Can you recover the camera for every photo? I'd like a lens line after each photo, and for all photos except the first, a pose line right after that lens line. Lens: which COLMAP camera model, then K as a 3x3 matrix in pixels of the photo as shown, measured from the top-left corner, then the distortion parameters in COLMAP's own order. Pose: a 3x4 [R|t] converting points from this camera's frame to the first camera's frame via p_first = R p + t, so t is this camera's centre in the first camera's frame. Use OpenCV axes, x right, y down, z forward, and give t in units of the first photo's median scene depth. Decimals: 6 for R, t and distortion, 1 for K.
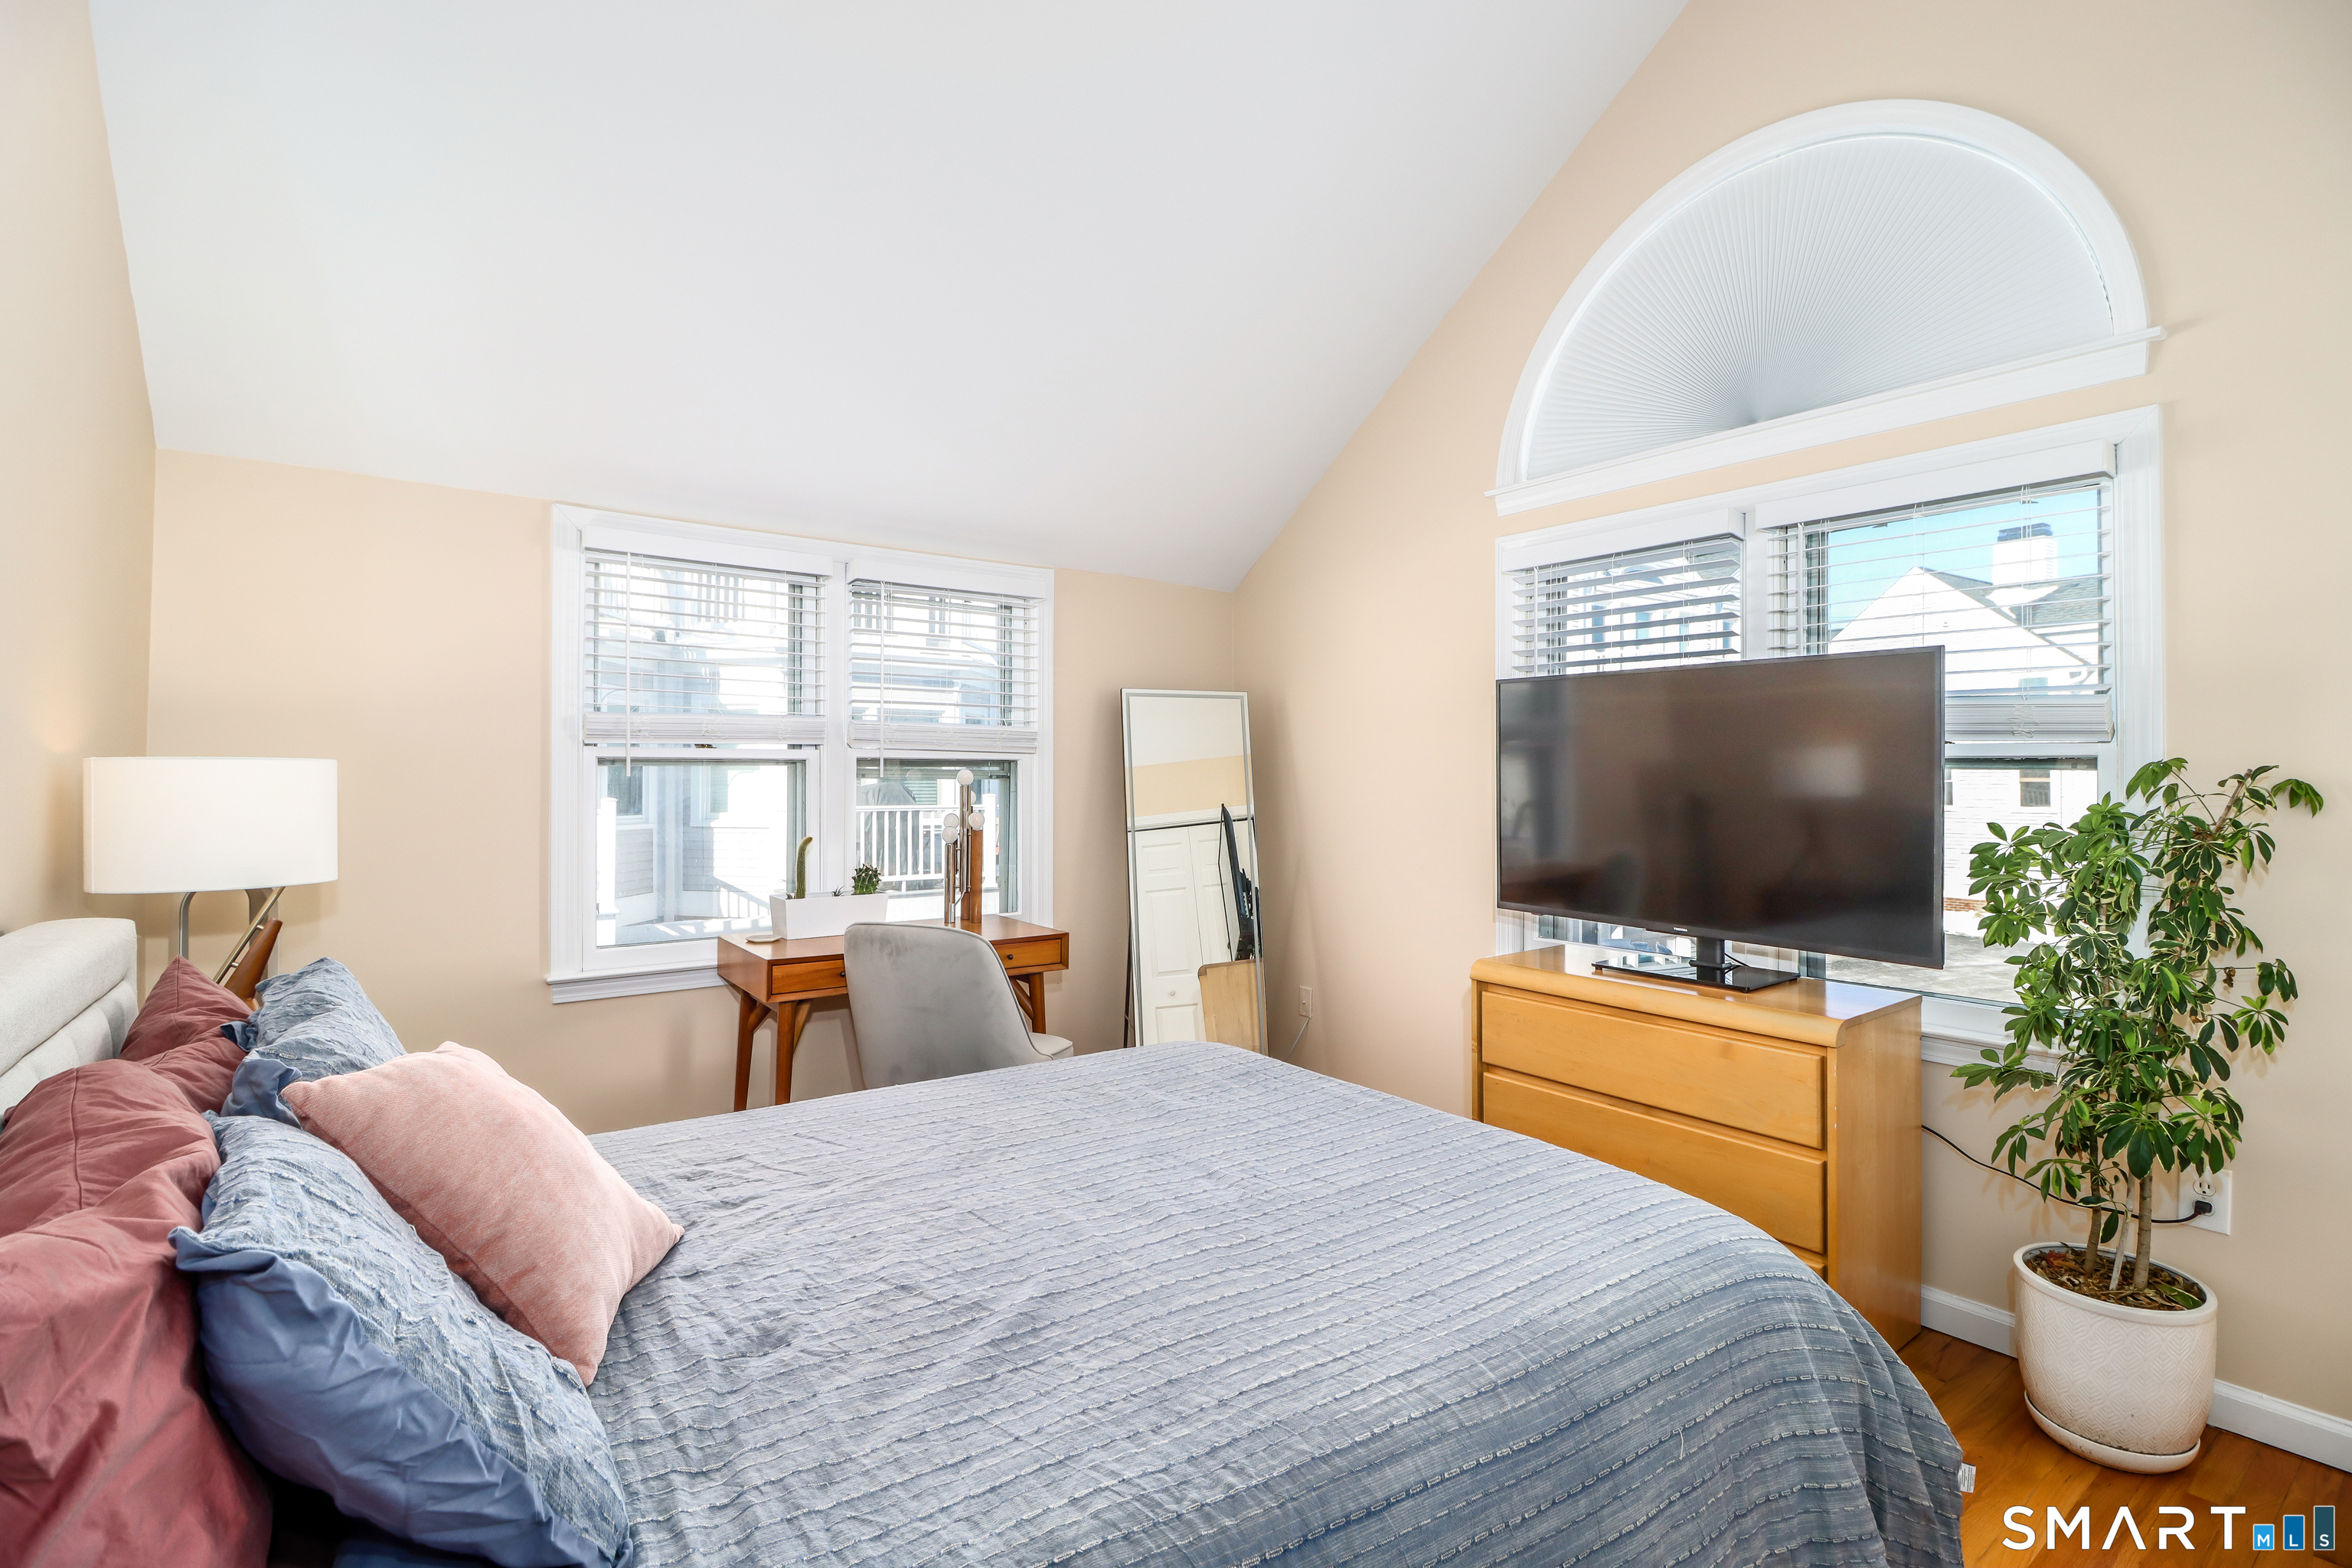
lens RADIAL K [[1108.6, 0, 1190.3], [0, 1108.6, 775.2], [0, 0, 1]] dist [0.014397, -0.018529]
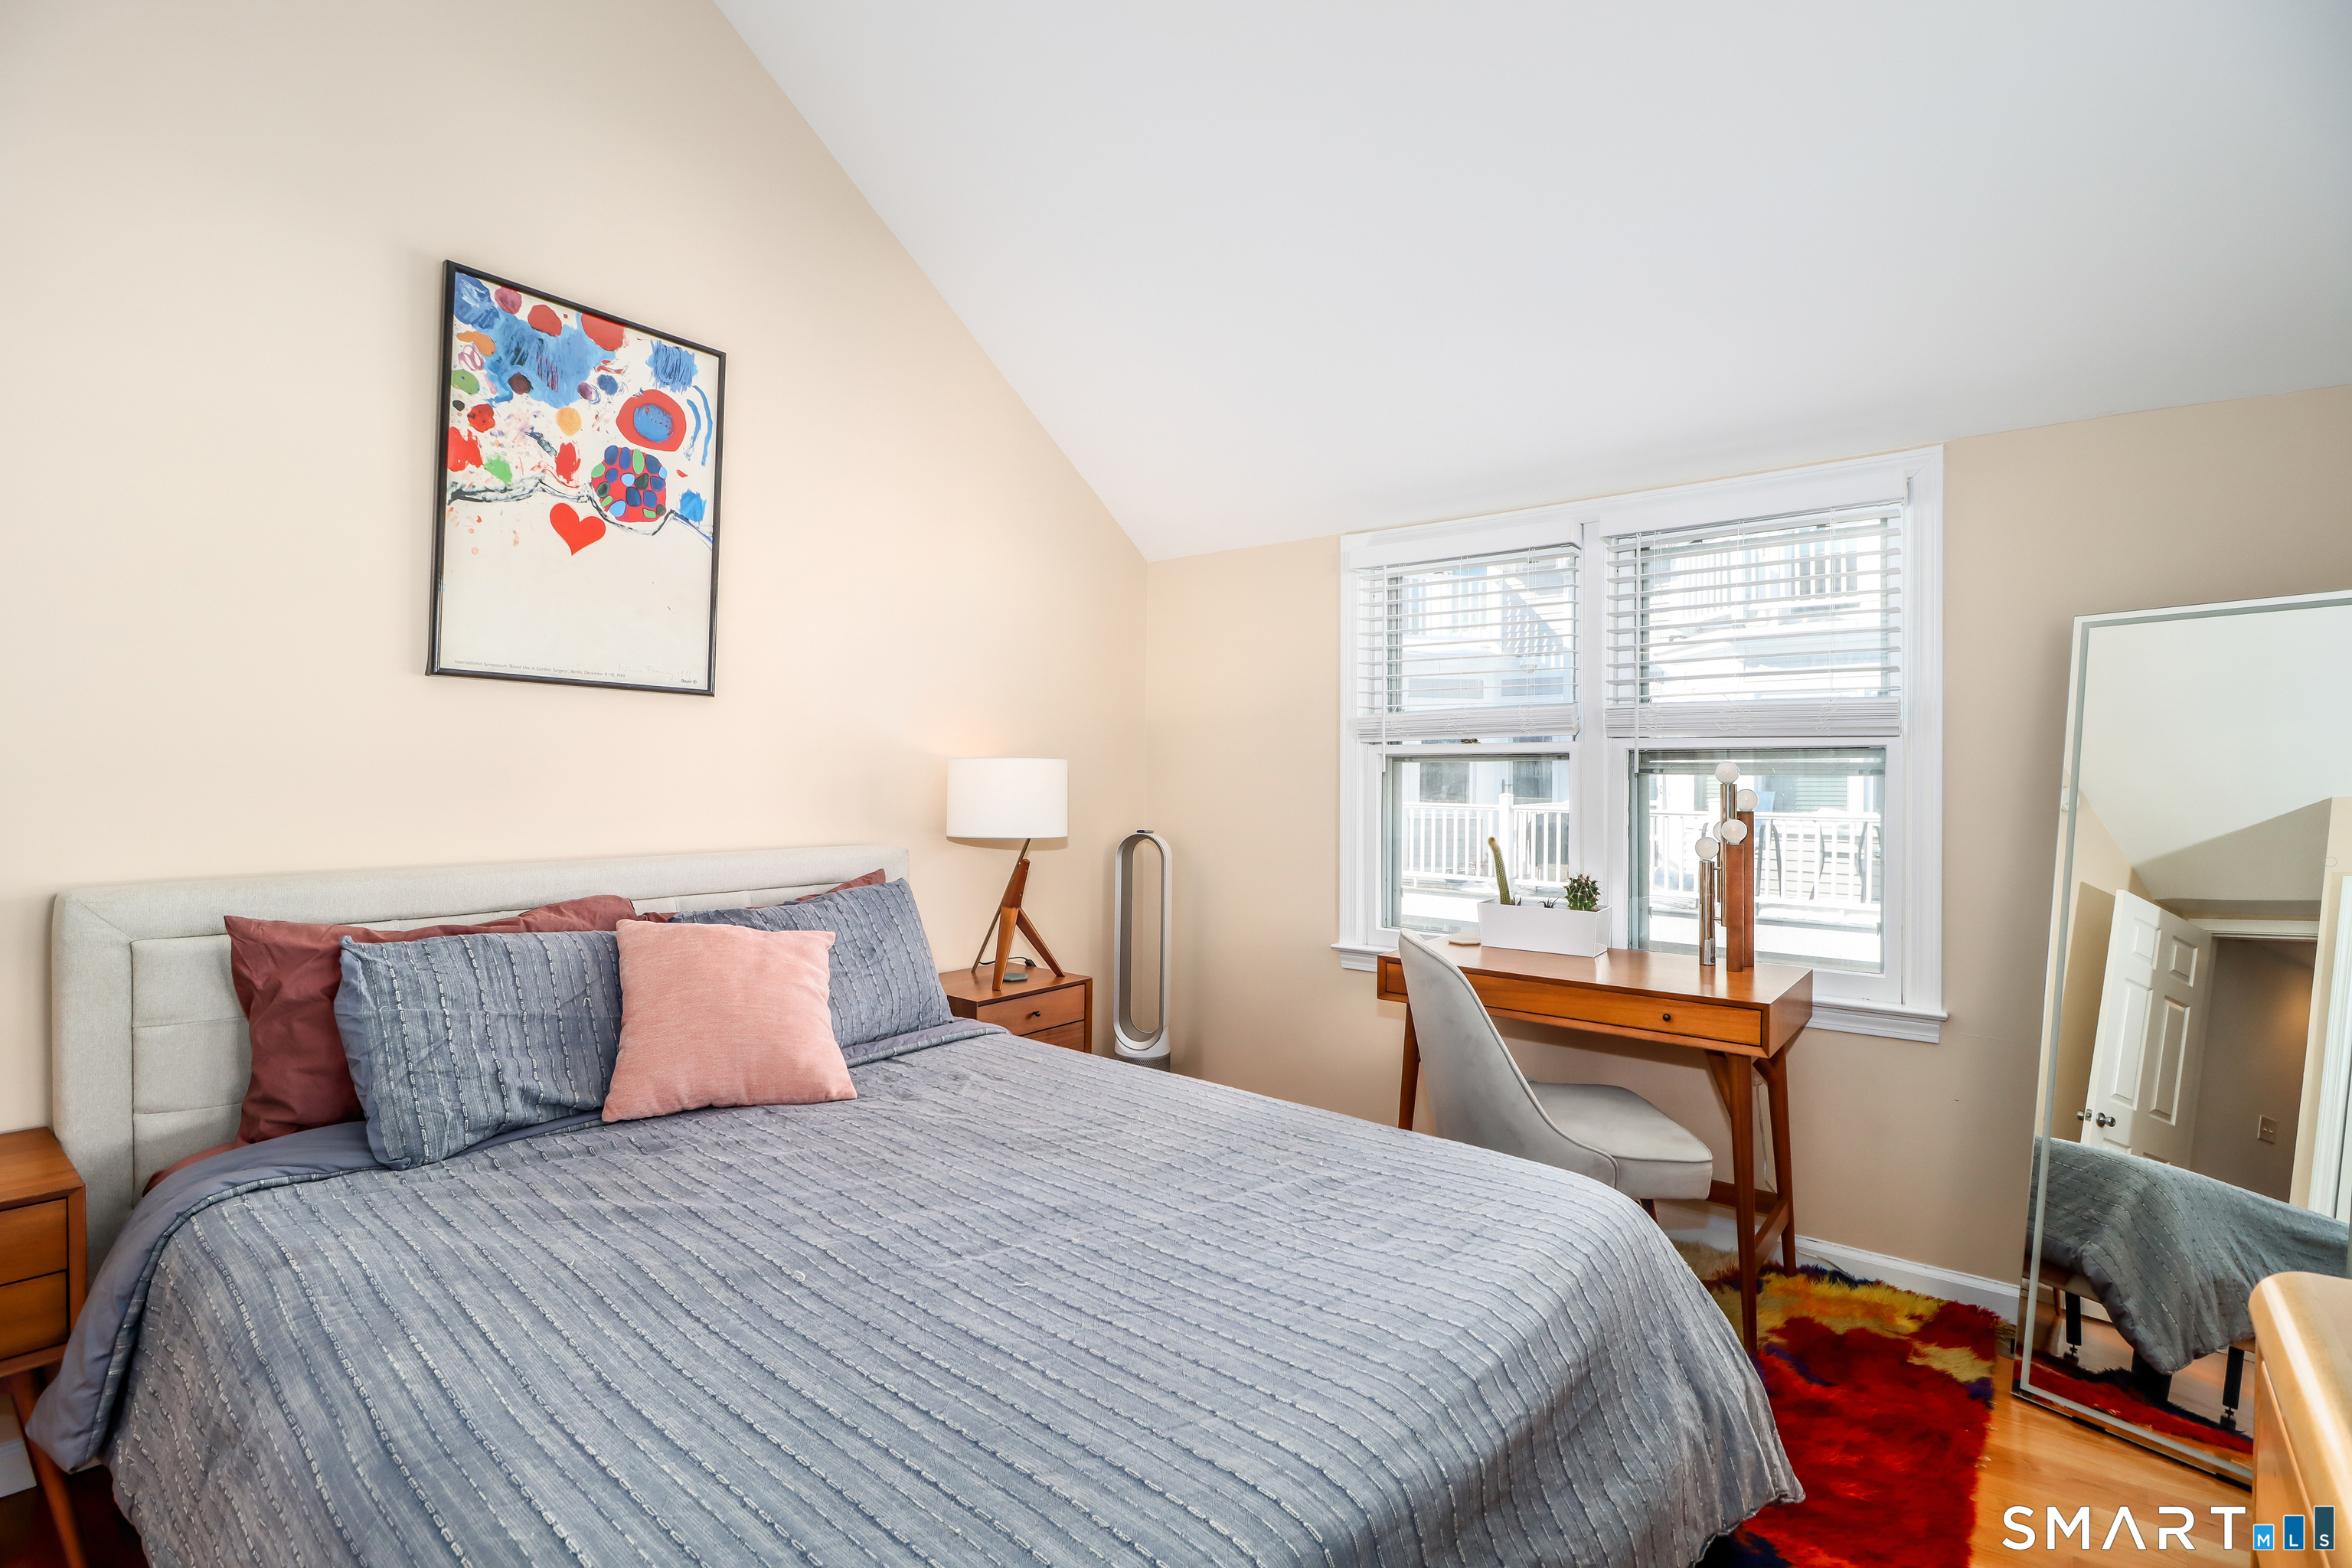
lens RADIAL K [[1108.6, 0, 1190.3], [0, 1108.6, 775.2], [0, 0, 1]] dist [0.014397, -0.018529]
pose [[0.233153, -0.002253, -0.972438, 0.869758], [-0.003362, 0.999989, -0.003123, 0.013740], [0.972434, 0.003998, 0.233143, 0.962543]]
